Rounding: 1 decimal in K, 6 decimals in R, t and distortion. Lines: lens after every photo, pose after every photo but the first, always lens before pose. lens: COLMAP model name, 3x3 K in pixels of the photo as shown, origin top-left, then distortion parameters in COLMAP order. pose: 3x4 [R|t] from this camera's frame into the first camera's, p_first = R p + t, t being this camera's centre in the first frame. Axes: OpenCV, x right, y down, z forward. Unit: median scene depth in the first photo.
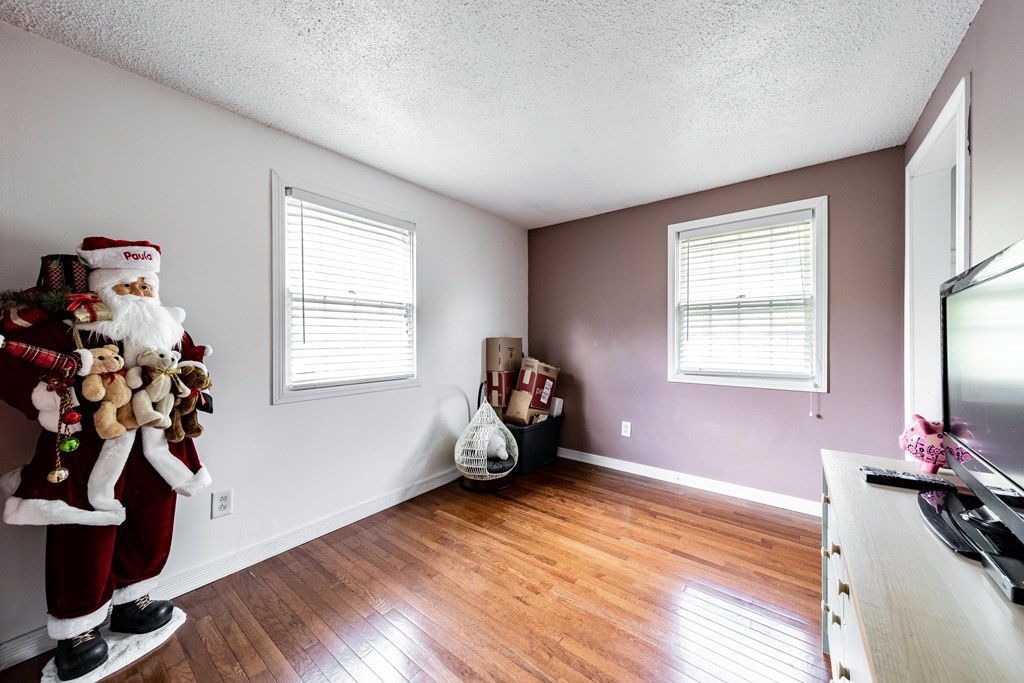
lens RADIAL K [[358.6, 0, 509.8], [0, 358.6, 336.4], [0, 0, 1]] dist [-0.000449, -0.000064]
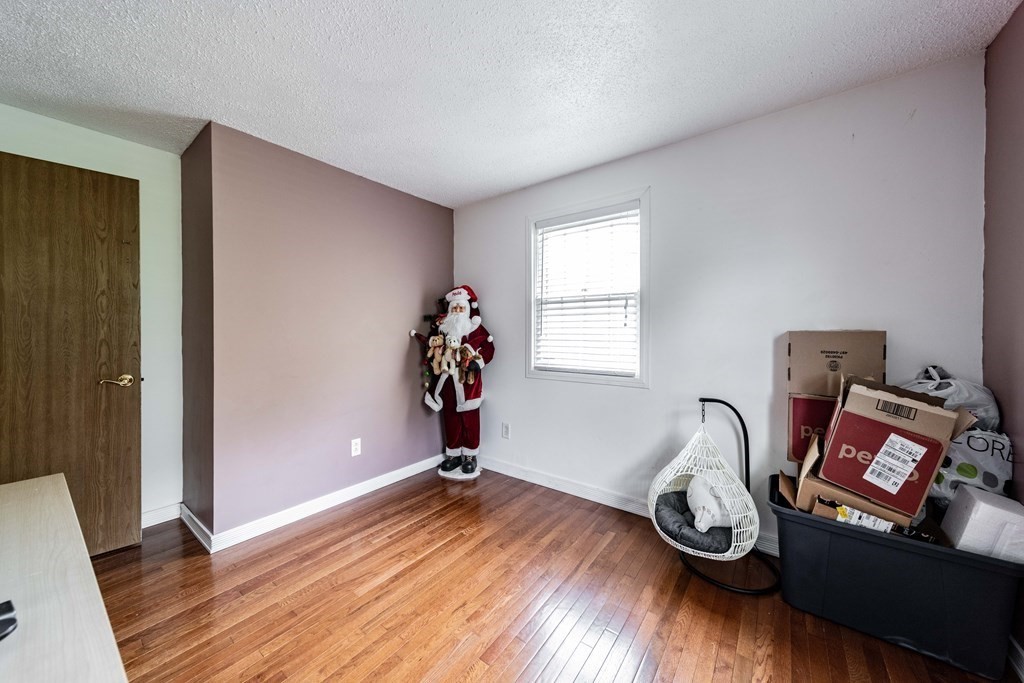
lens RADIAL K [[358.6, 0, 509.8], [0, 358.6, 336.4], [0, 0, 1]] dist [-0.000449, -0.000064]
pose [[0.020215, 0.010165, -0.999744, 0.637051], [0.004416, 0.999938, 0.010257, 0.006111], [0.999786, -0.004622, 0.020169, 0.726467]]
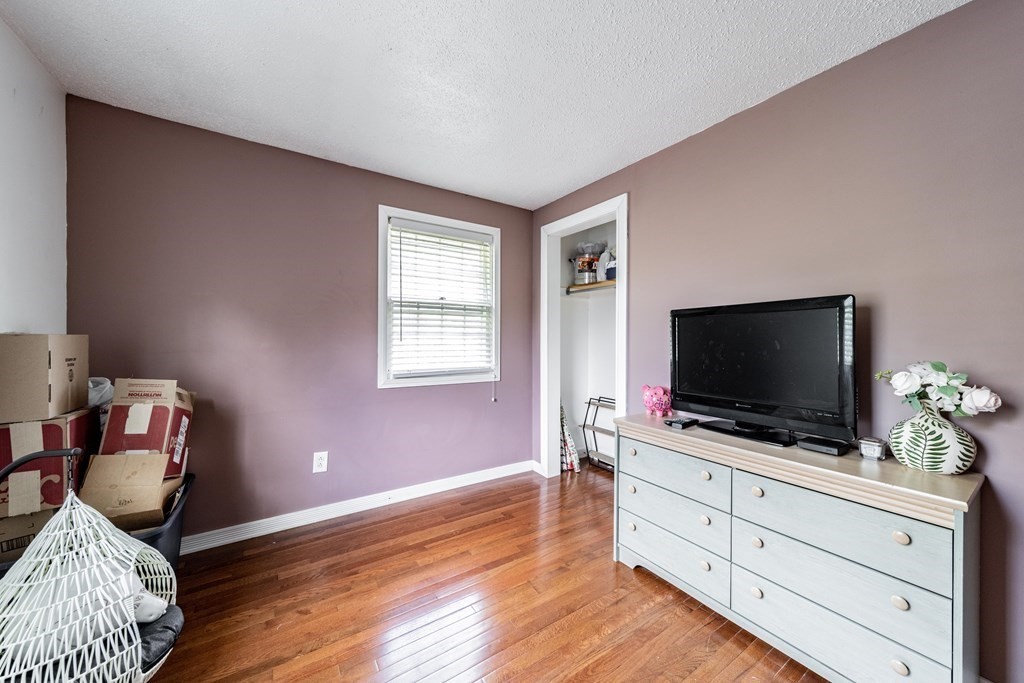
lens RADIAL K [[367.7, 0, 512.7], [0, 367.7, 338.2], [0, 0, 1]] dist [0.000467, 0.000061]
pose [[0.301151, 0.003262, 0.953571, -0.333823], [-0.013282, 0.999911, 0.000774, 0.001287], [-0.953484, -0.012898, 0.301167, 0.500753]]
